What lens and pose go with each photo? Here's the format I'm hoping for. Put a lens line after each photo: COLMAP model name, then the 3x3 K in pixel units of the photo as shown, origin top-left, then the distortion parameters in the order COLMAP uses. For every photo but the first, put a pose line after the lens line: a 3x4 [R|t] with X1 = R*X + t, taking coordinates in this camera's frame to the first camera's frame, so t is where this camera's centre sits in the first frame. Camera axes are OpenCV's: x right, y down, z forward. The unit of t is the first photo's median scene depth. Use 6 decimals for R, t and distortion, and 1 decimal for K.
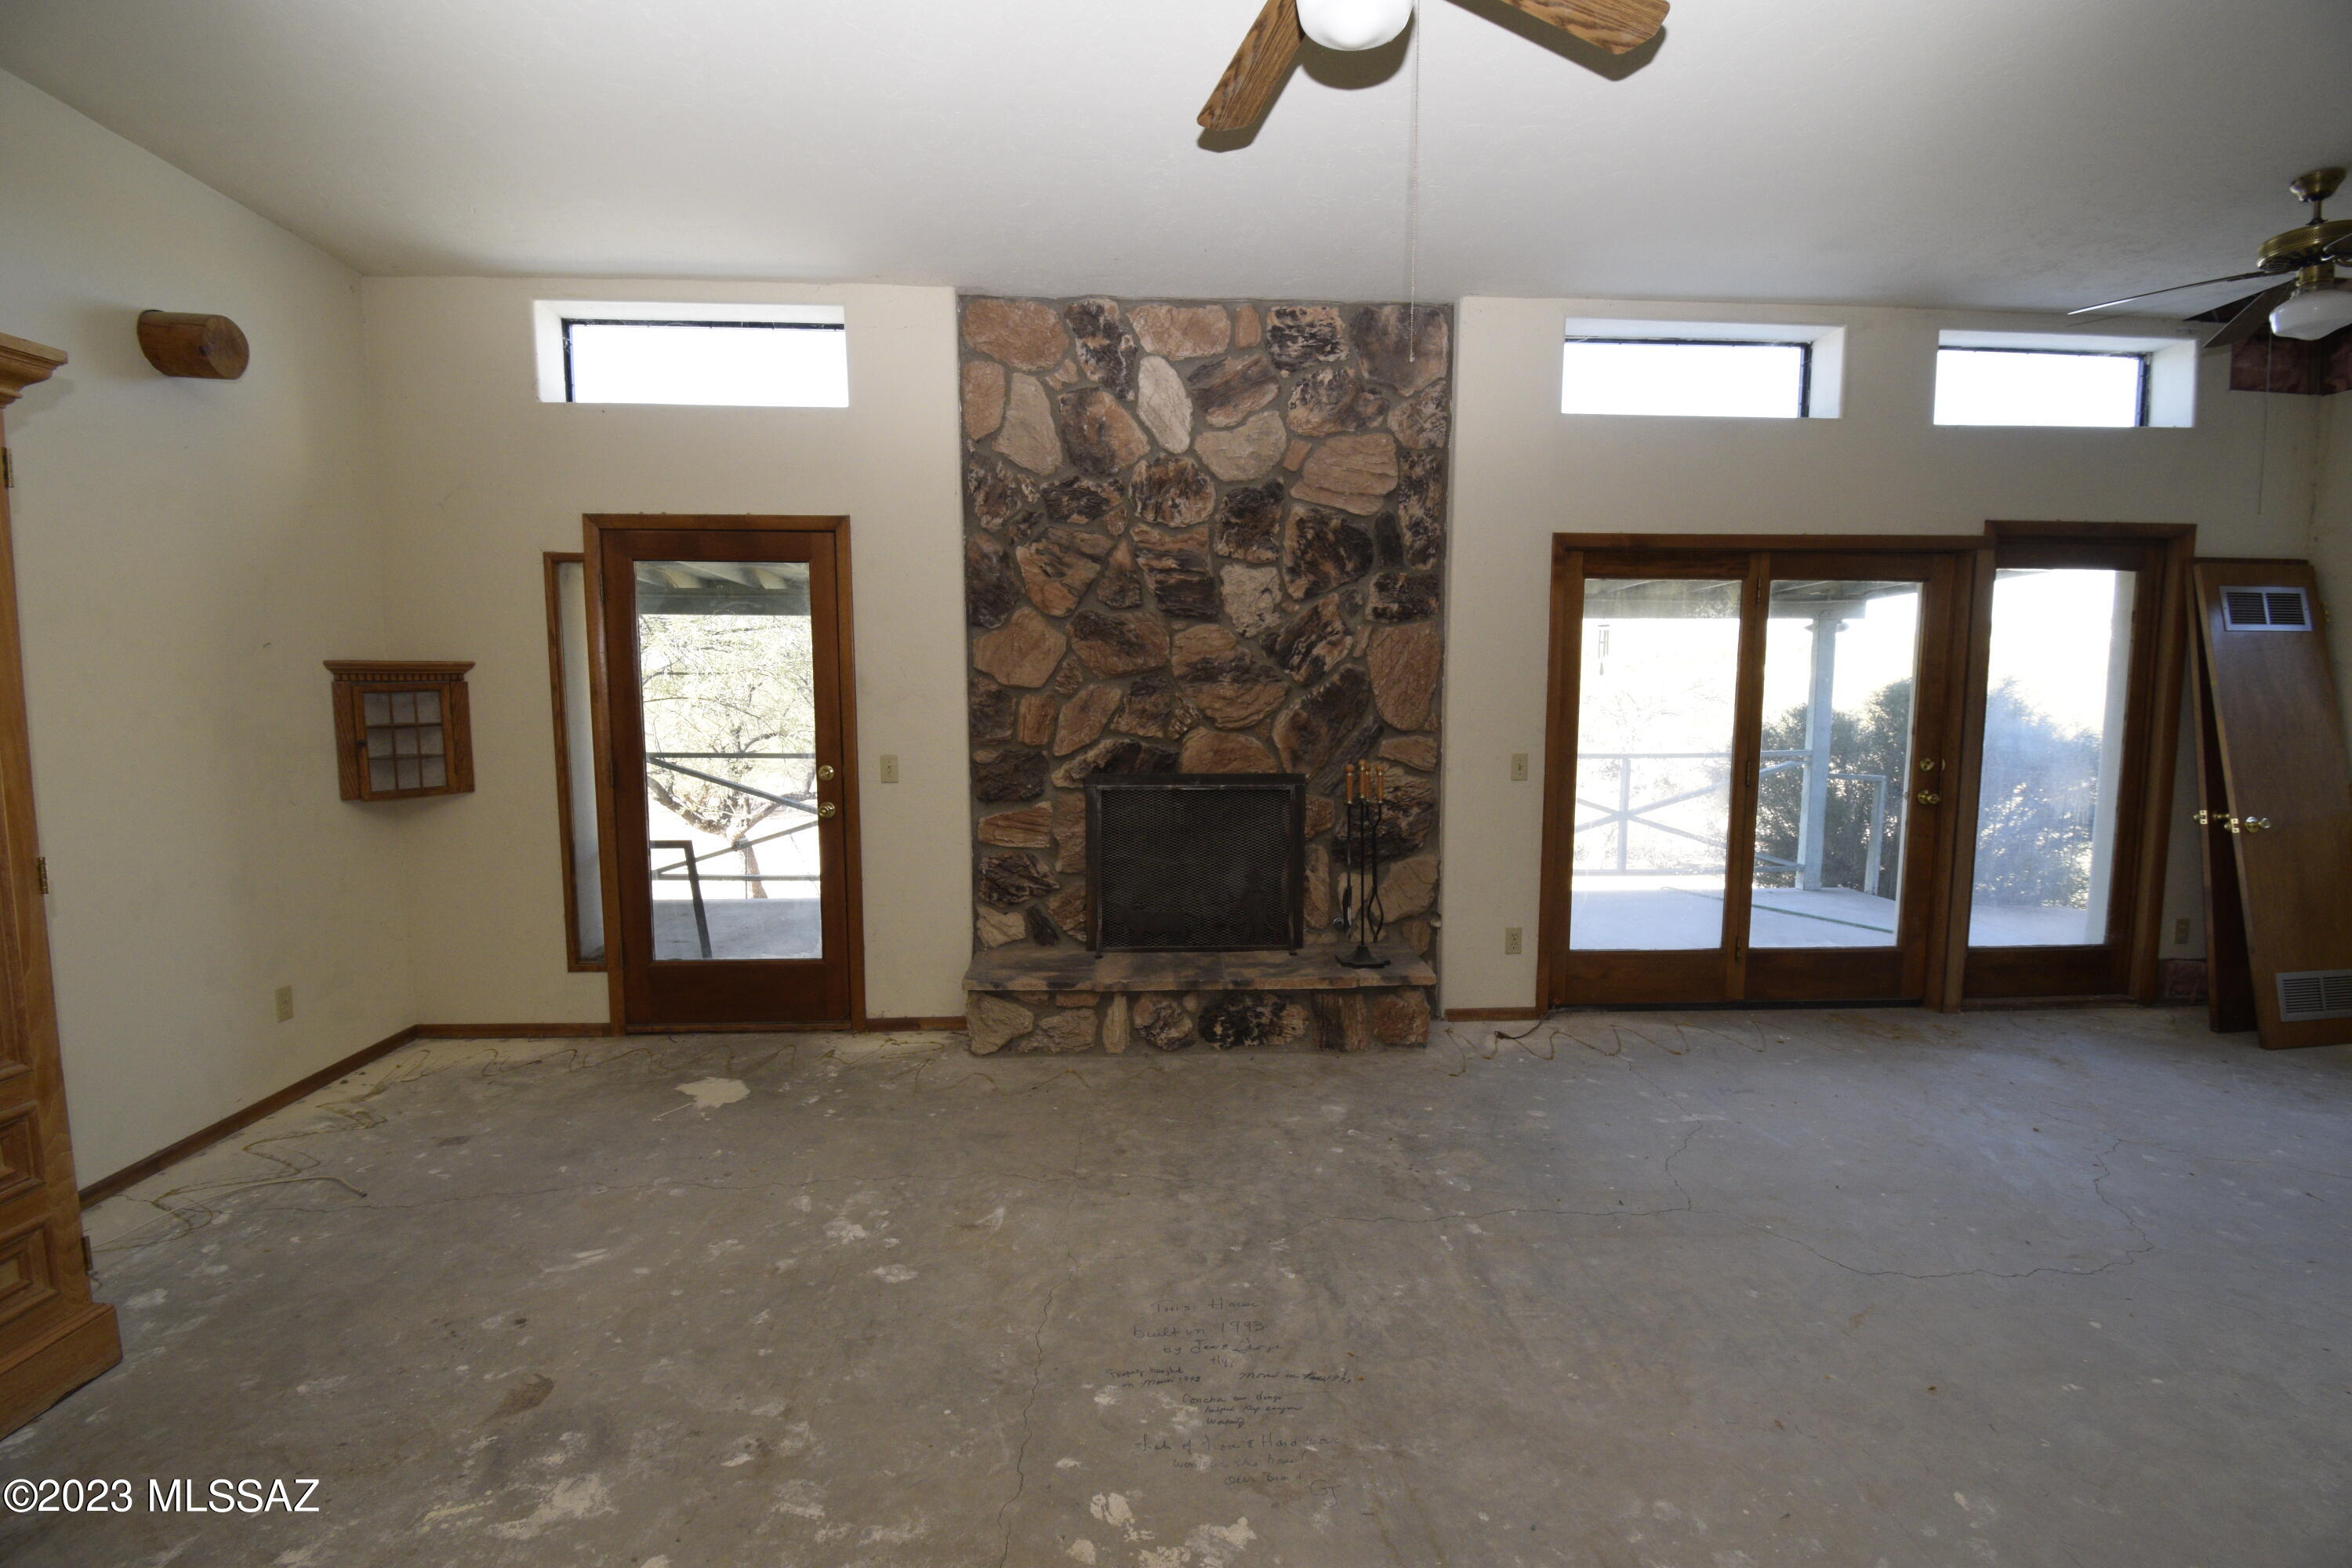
lens RADIAL K [[1040.4, 0, 1183.0], [0, 1040.4, 781.5], [0, 0, 1]] dist [0.012693, -0.018971]
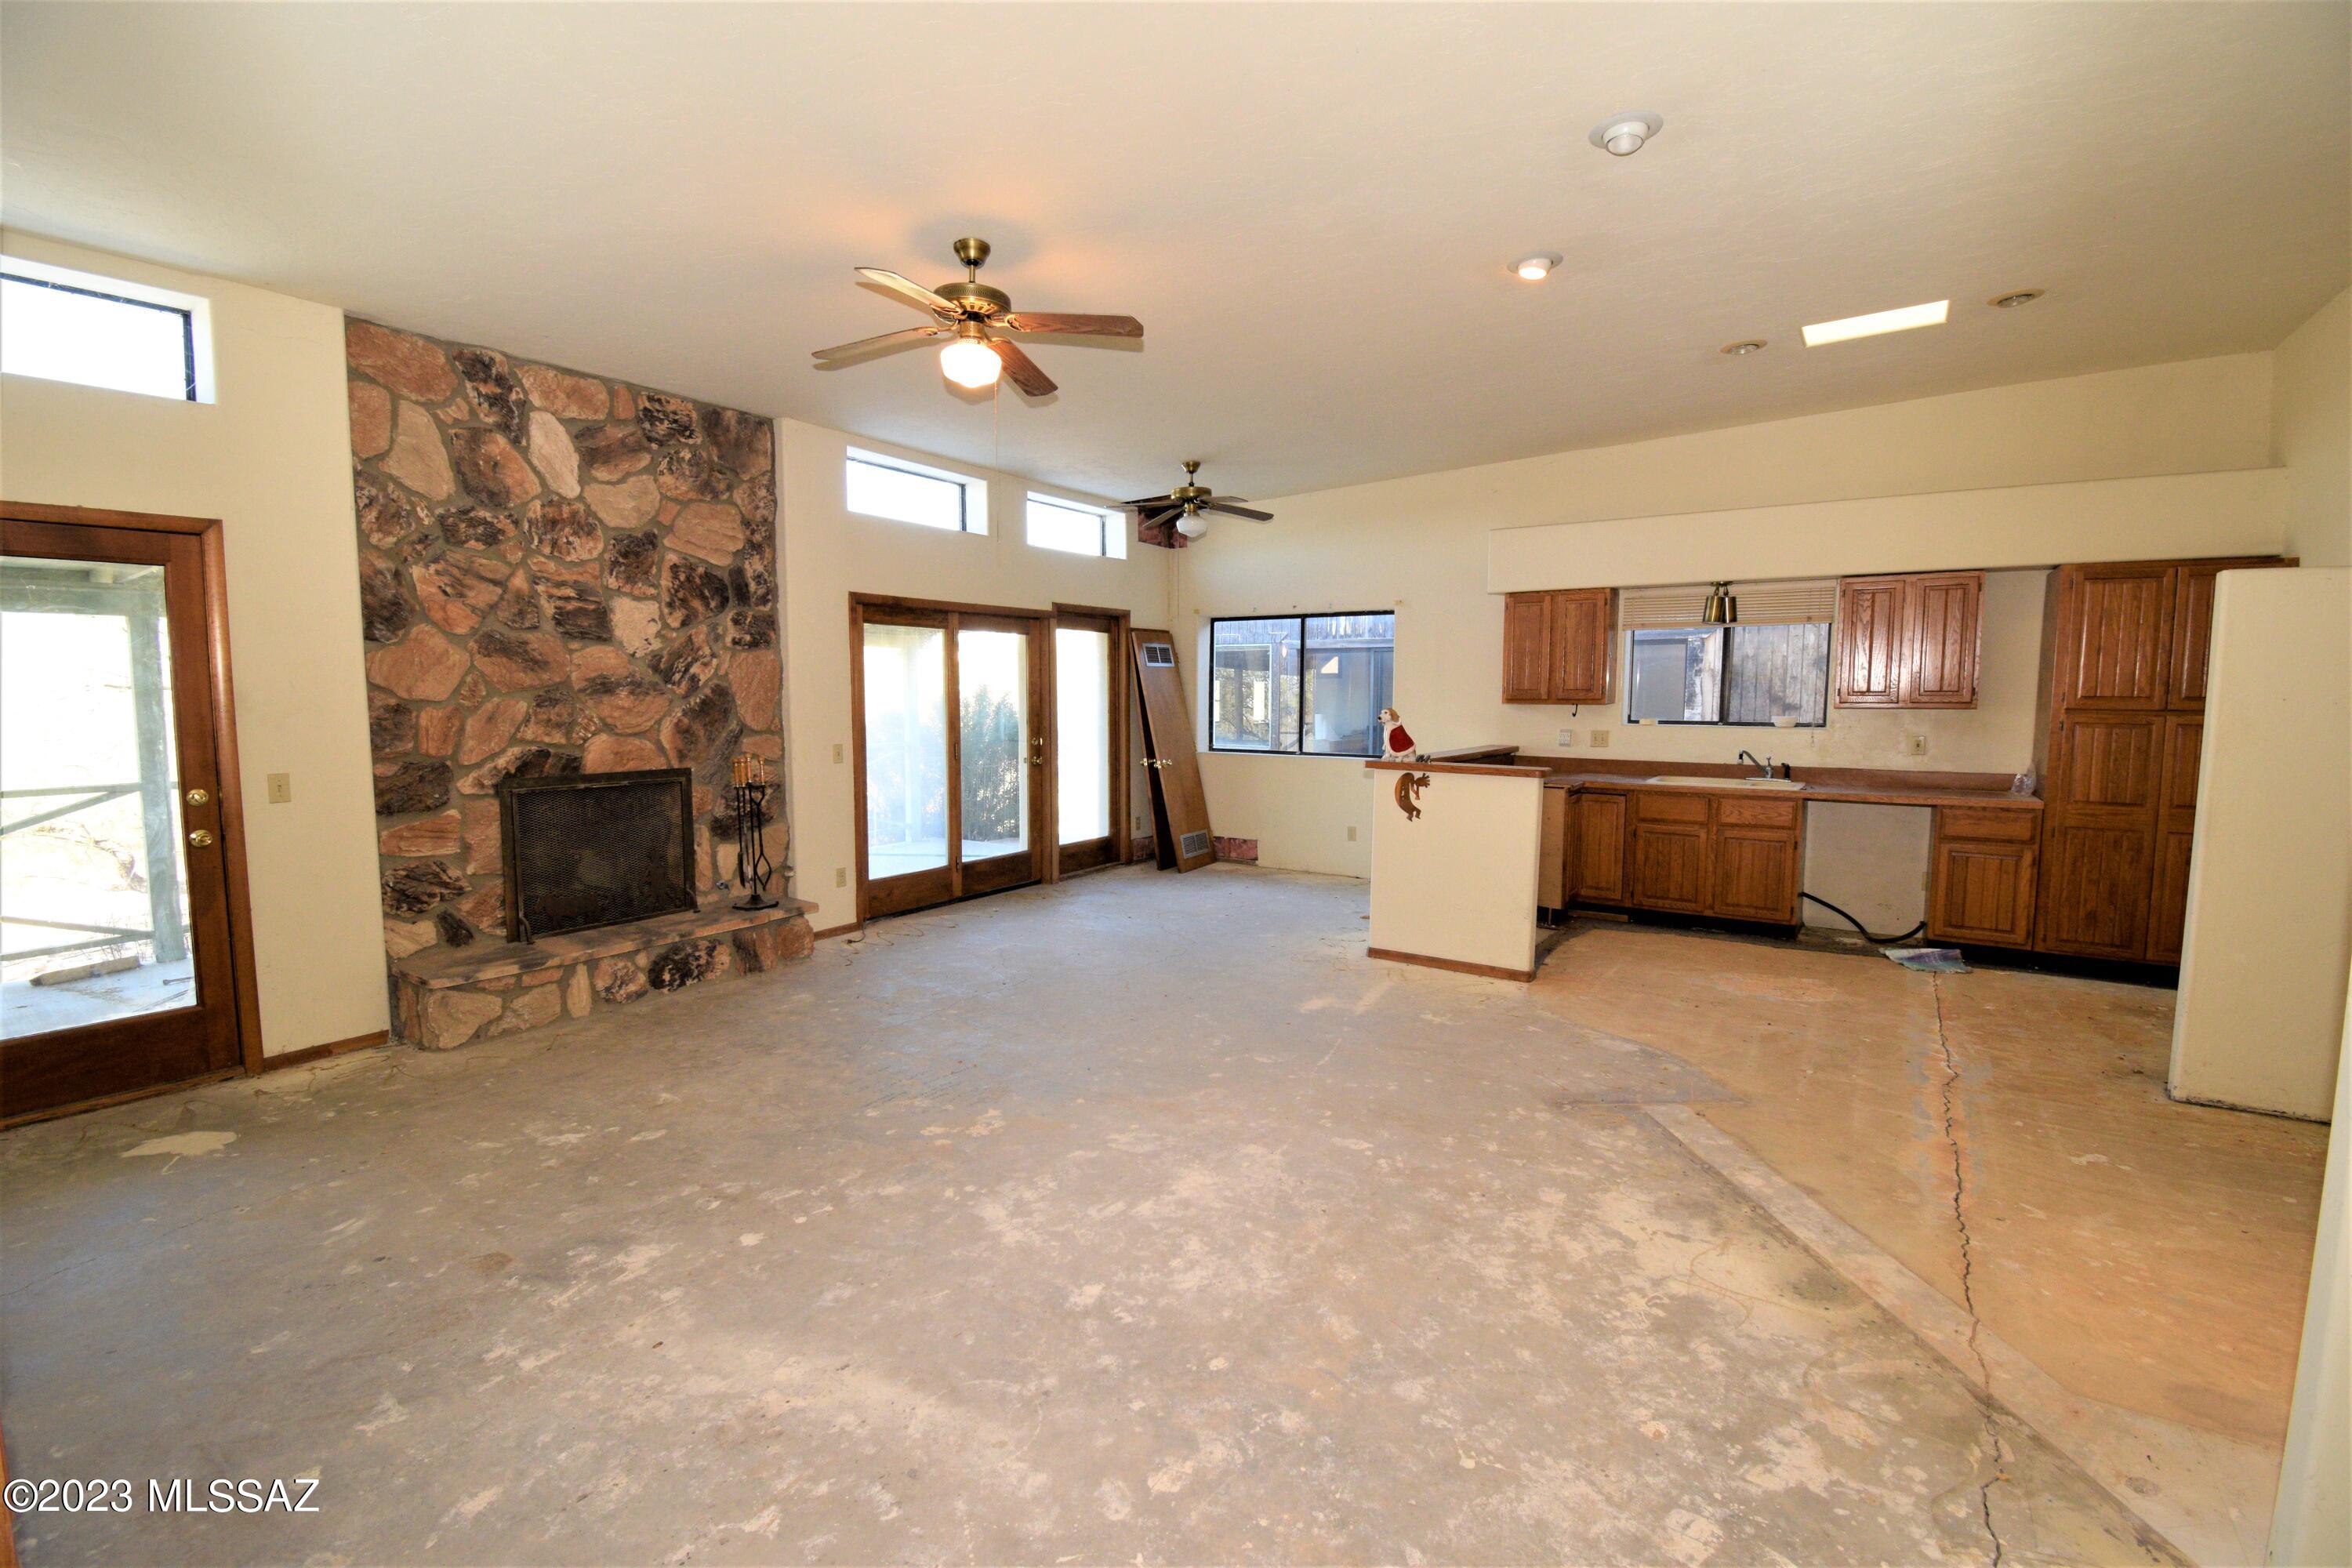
lens RADIAL K [[1040.4, 0, 1185.7], [0, 1040.4, 779.1], [0, 0, 1]] dist [0.012693, -0.018971]
pose [[0.590695, -0.069346, 0.803910, -0.556139], [0.081163, 0.996354, 0.026310, 0.021930], [-0.802803, 0.049707, 0.594169, -0.227242]]
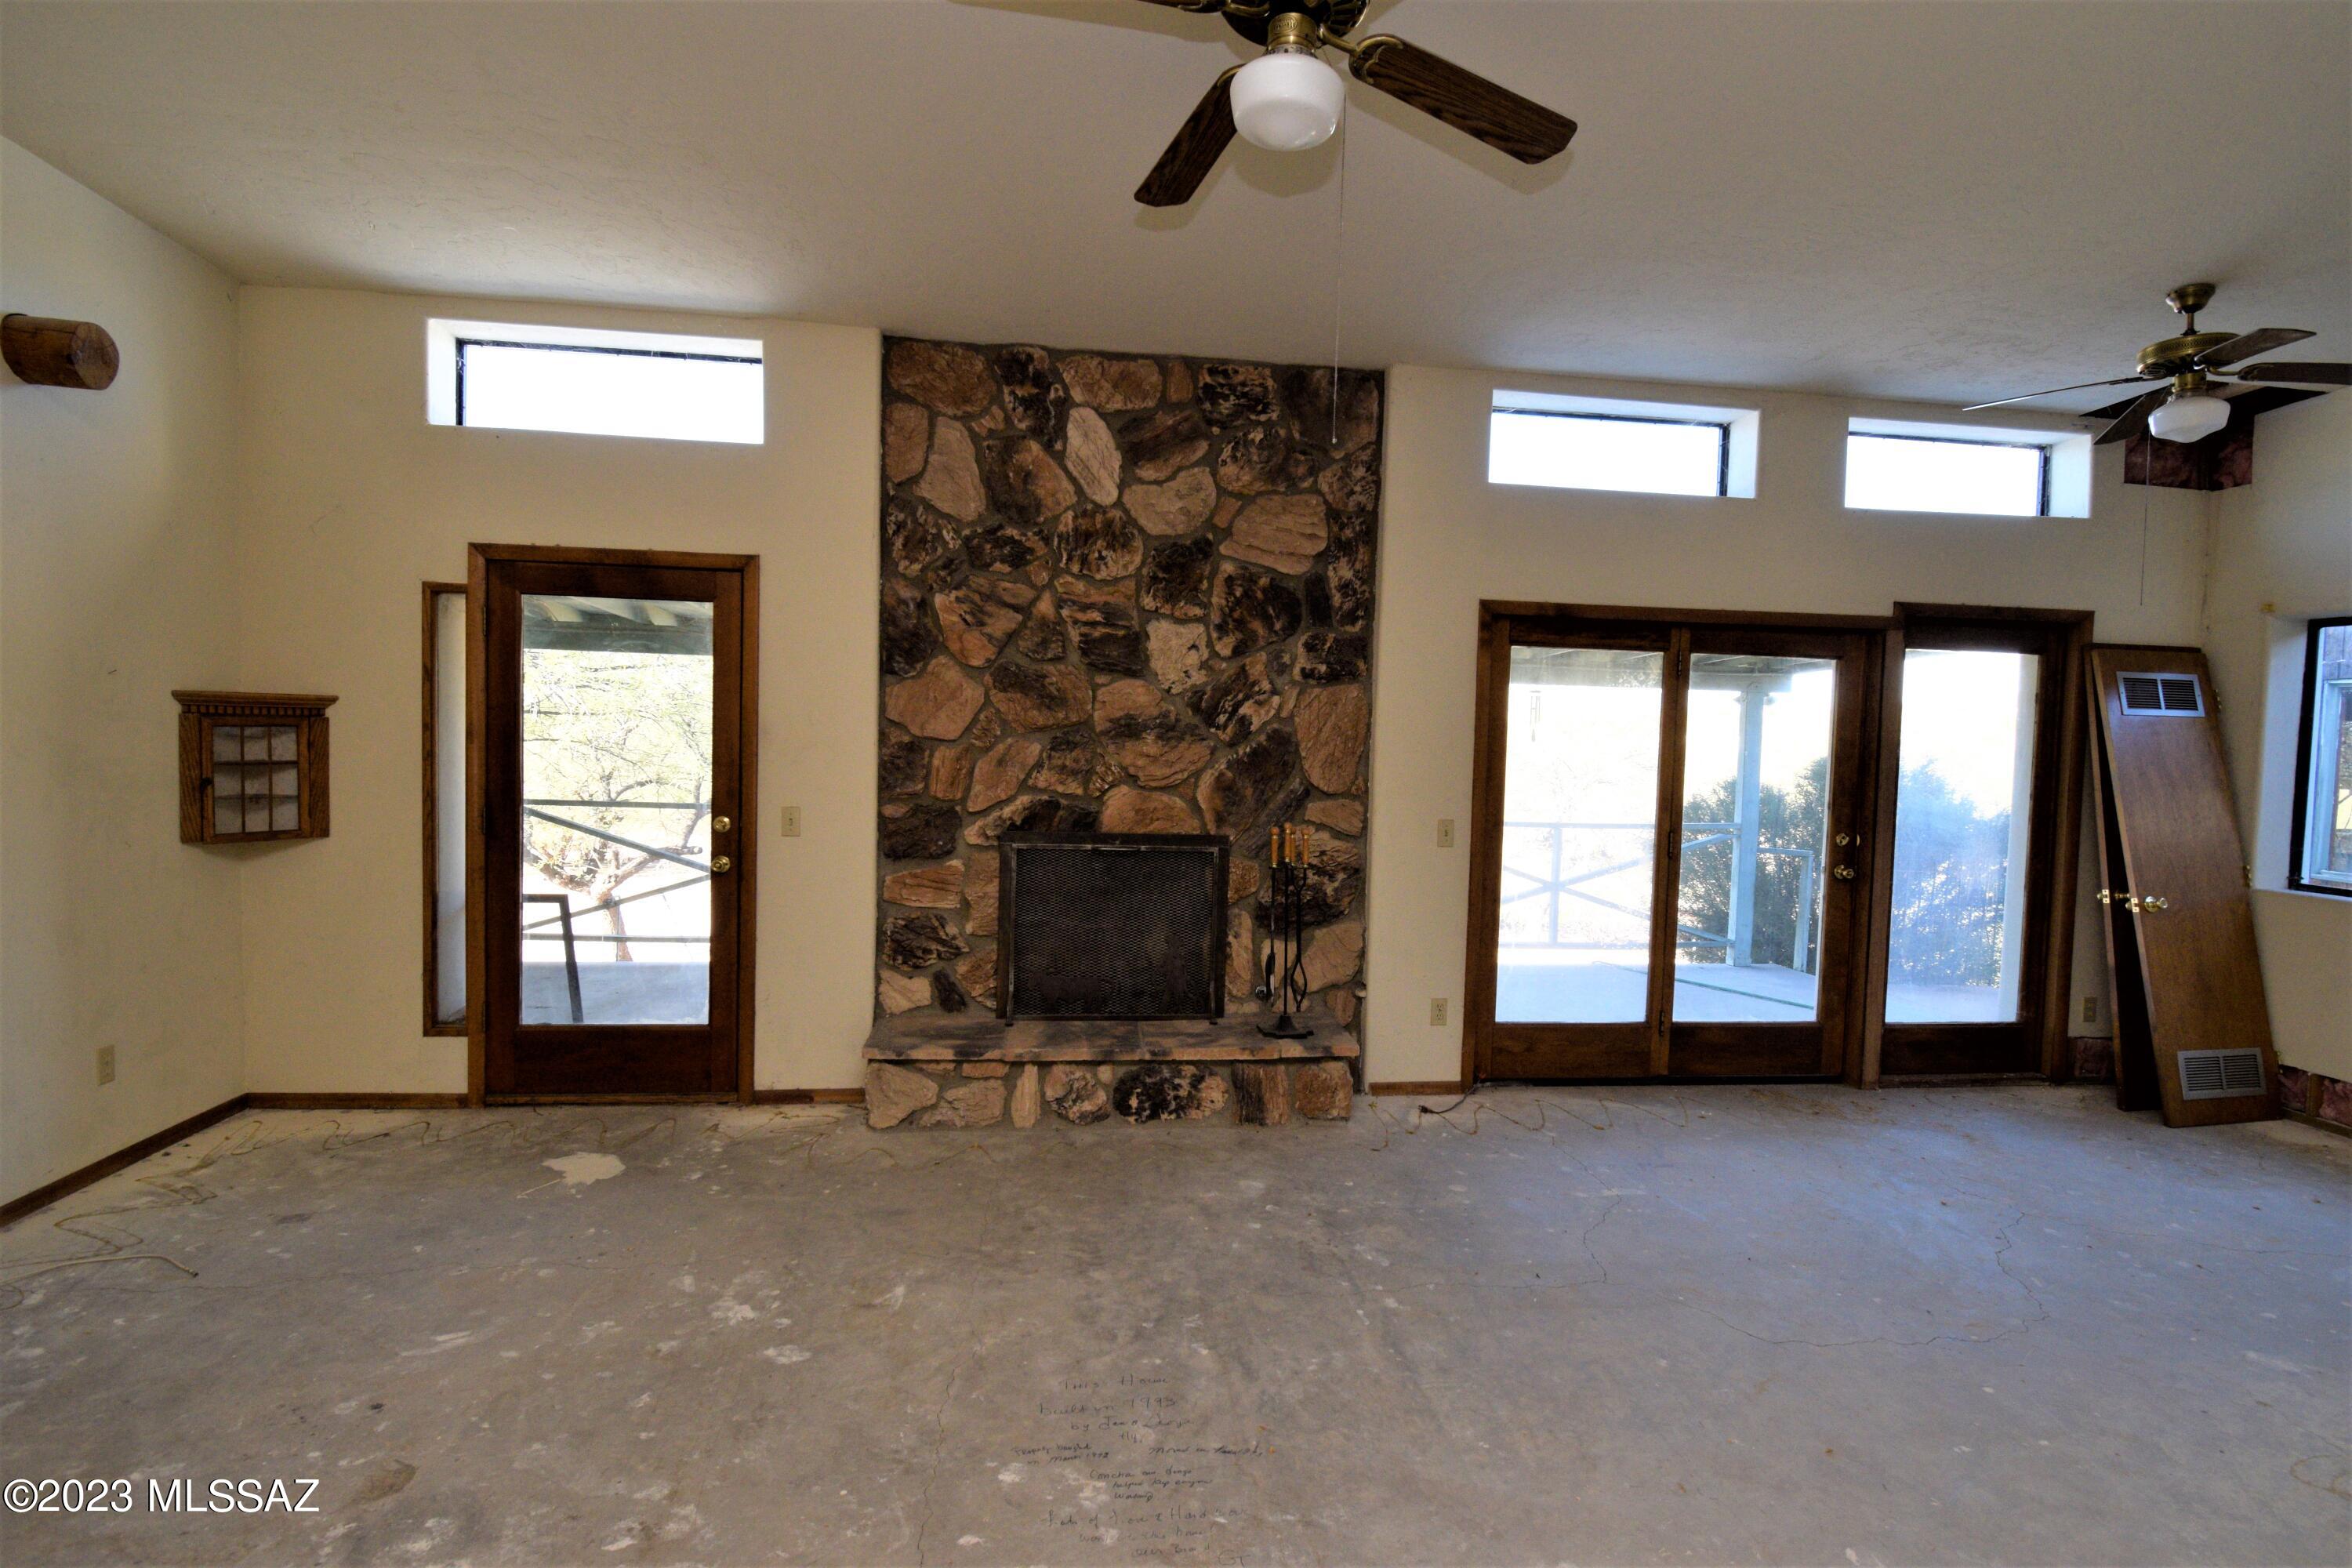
lens RADIAL K [[1126.5, 0, 1184.9], [0, 1126.5, 780.1], [0, 0, 1]] dist [0.002623, -0.010083]
pose [[0.996960, 0.024134, 0.074078, -0.002822], [-0.019852, 0.998119, -0.057996, 0.002429], [-0.075338, 0.056349, 0.995565, -0.044677]]
